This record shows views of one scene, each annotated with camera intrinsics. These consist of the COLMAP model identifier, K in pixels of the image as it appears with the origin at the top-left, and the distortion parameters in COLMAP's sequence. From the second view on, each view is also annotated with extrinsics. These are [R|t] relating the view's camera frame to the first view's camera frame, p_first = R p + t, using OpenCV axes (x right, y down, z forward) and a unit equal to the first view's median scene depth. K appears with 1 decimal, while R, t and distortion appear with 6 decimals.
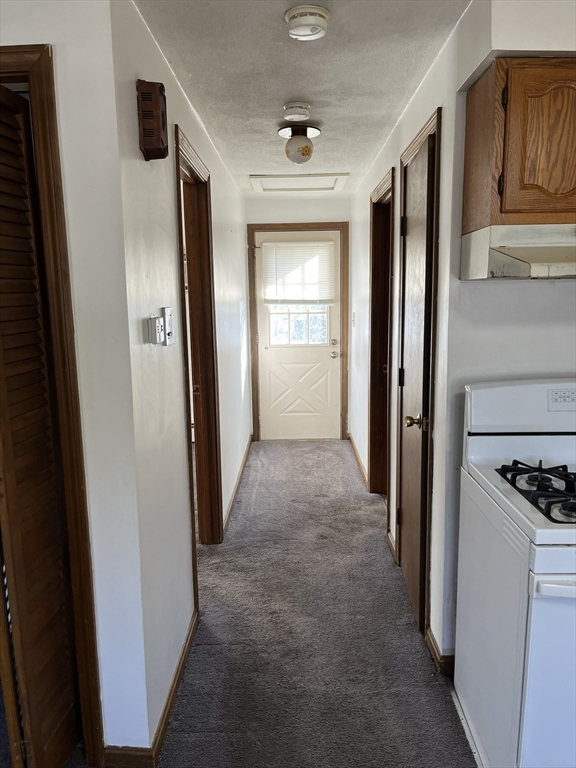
lens RADIAL K [[599.8, 0, 284.3], [0, 599.8, 383.9], [0, 0, 1]] dist [0.040589, -0.018716]
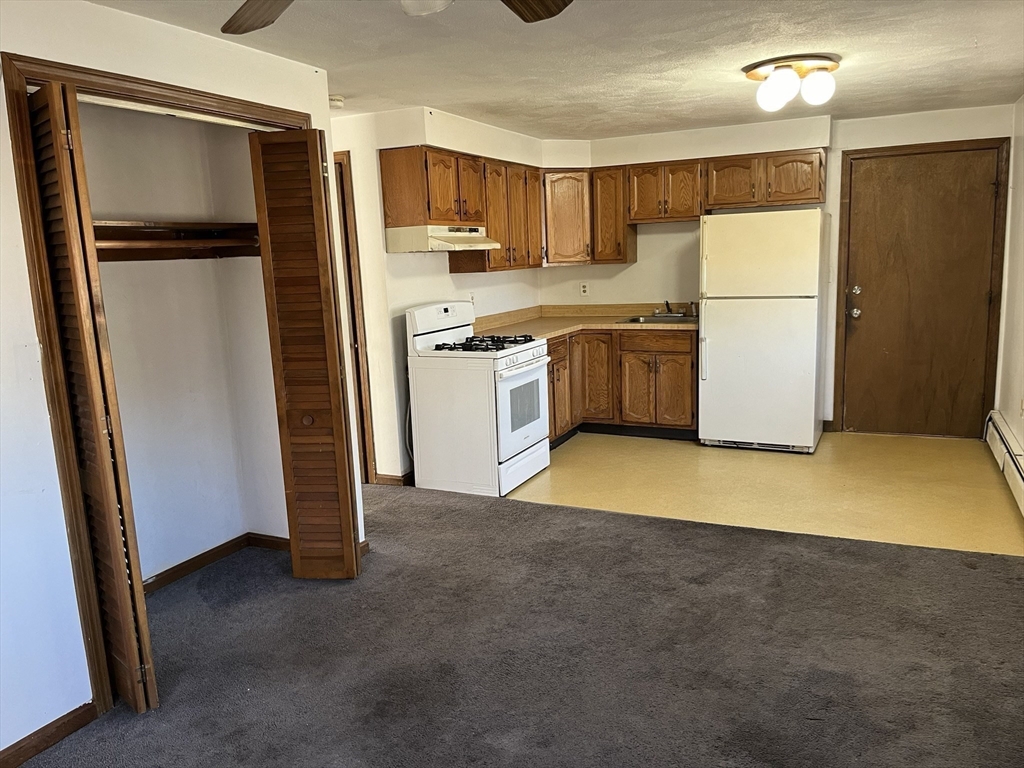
lens RADIAL K [[799.7, 0, 508.0], [0, 799.7, 391.2], [0, 0, 1]] dist [0.040589, -0.018716]
pose [[0.401272, -0.151850, 0.903284, -2.095902], [0.173518, 0.980908, 0.087816, 0.098738], [-0.899373, 0.121498, 0.419959, -0.316381]]
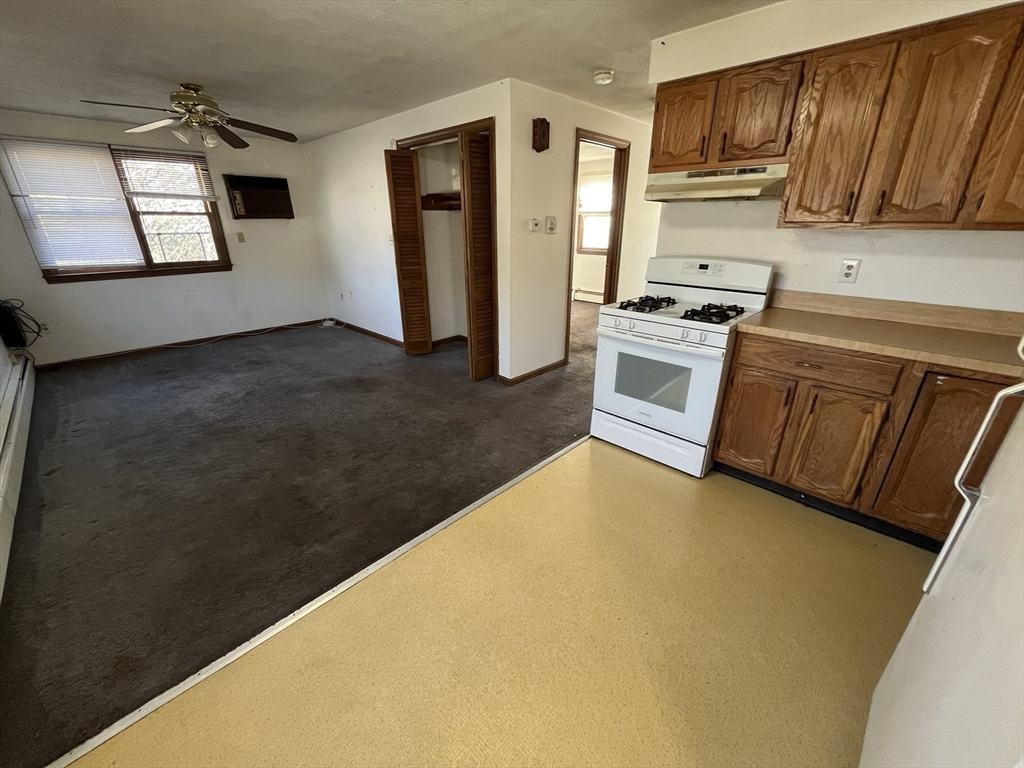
lens RADIAL K [[414.9, 0, 504.5], [0, 414.9, 383.3], [0, 0, 1]] dist [0.001773, -0.000085]
pose [[0.721481, 0.267598, -0.638637, 1.114671], [-0.120626, 0.956776, 0.264629, 0.113935], [0.681846, -0.113888, 0.722575, -0.474092]]
